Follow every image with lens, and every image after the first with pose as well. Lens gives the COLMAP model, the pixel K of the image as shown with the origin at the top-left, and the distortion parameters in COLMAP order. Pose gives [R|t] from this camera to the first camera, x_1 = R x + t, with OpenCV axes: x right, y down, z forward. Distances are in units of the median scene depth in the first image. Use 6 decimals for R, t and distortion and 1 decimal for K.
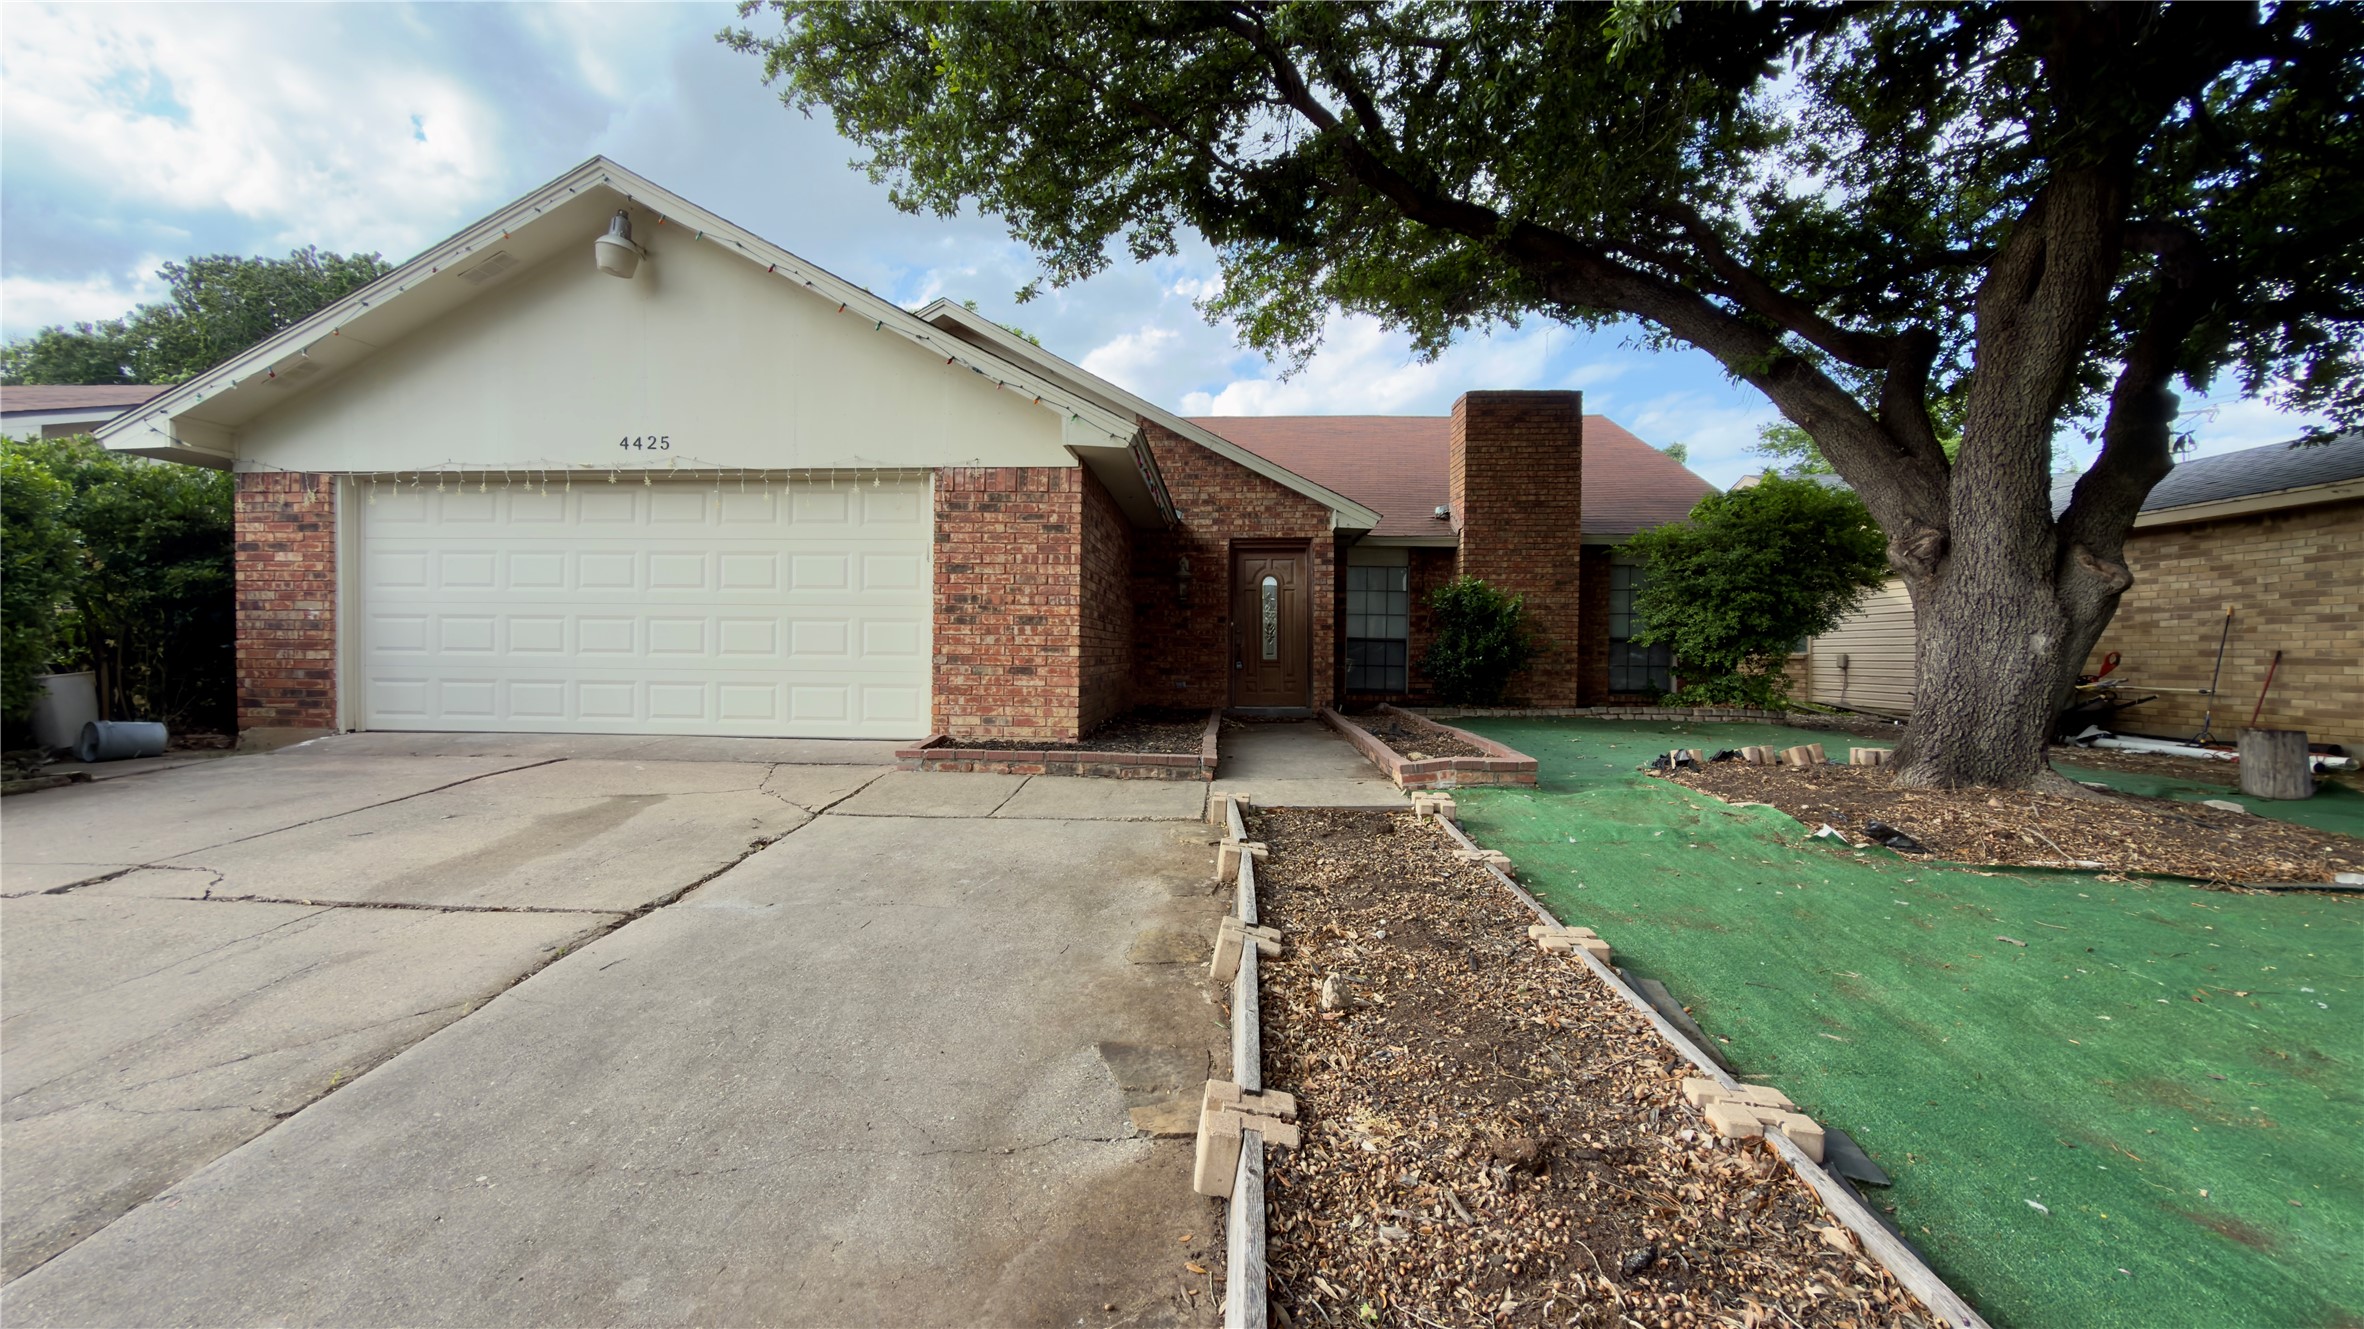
lens RADIAL K [[939.5, 0, 1178.5], [0, 939.5, 666.1], [0, 0, 1]] dist [-0.000287, 0.000252]
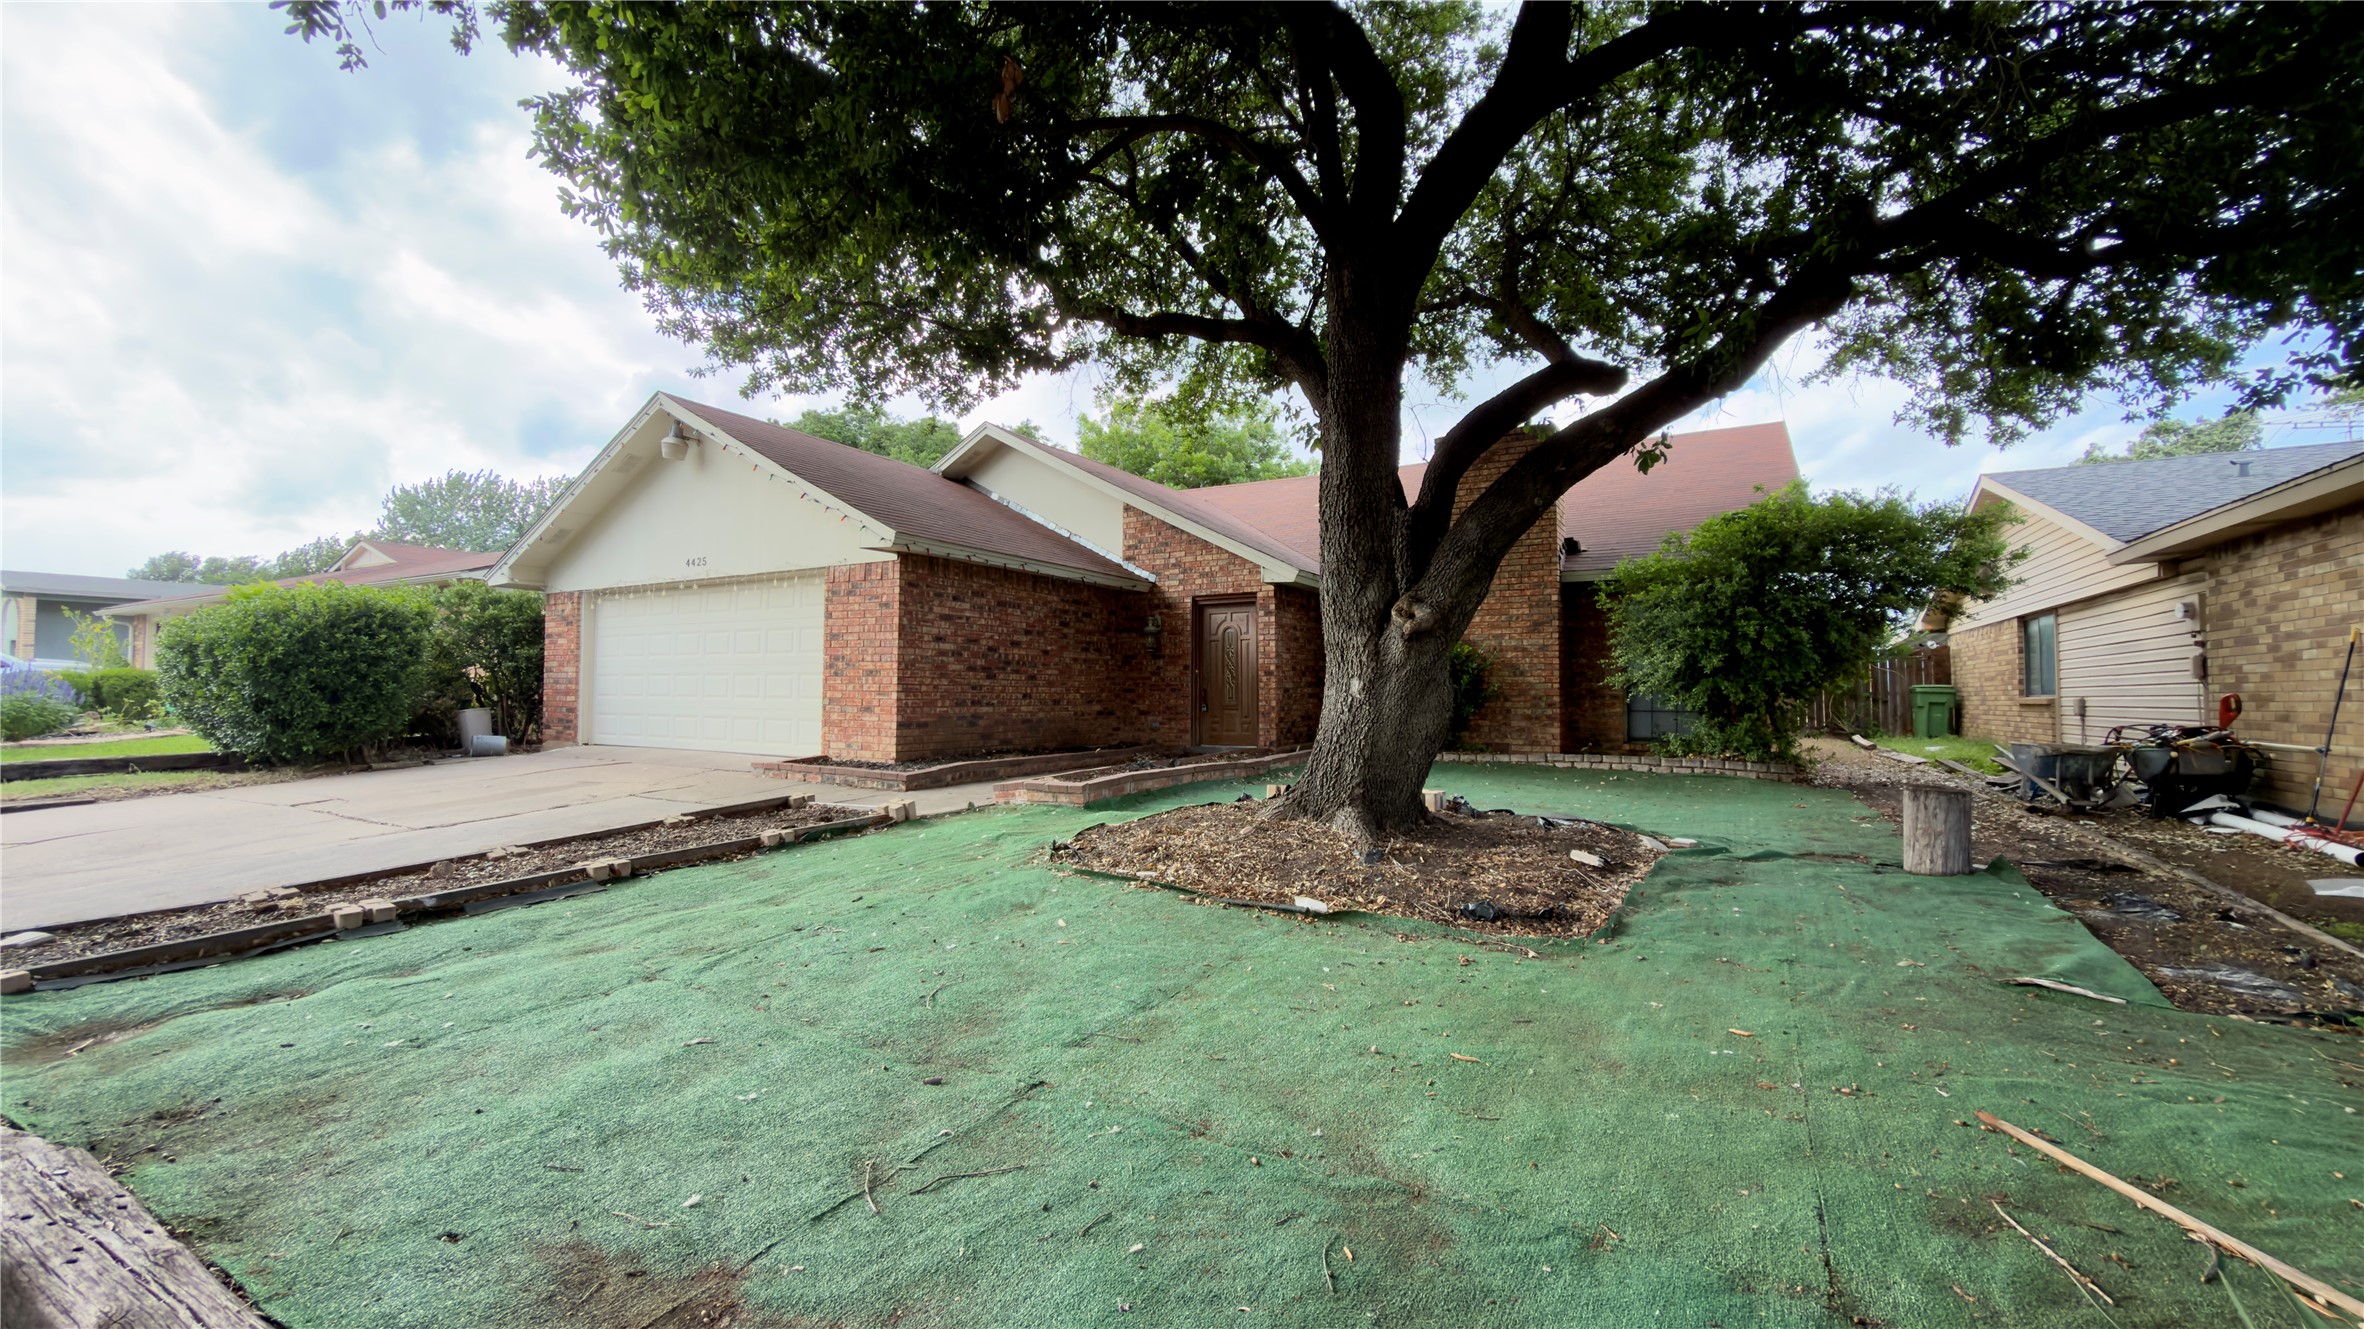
lens RADIAL K [[939.5, 0, 1185.6], [0, 939.5, 657.8], [0, 0, 1]] dist [-0.000287, 0.000252]
pose [[0.896251, -0.019513, -0.443117, 0.809249], [-0.005667, 0.998447, -0.055430, 0.002467], [0.443510, 0.052190, 0.894748, -0.024328]]
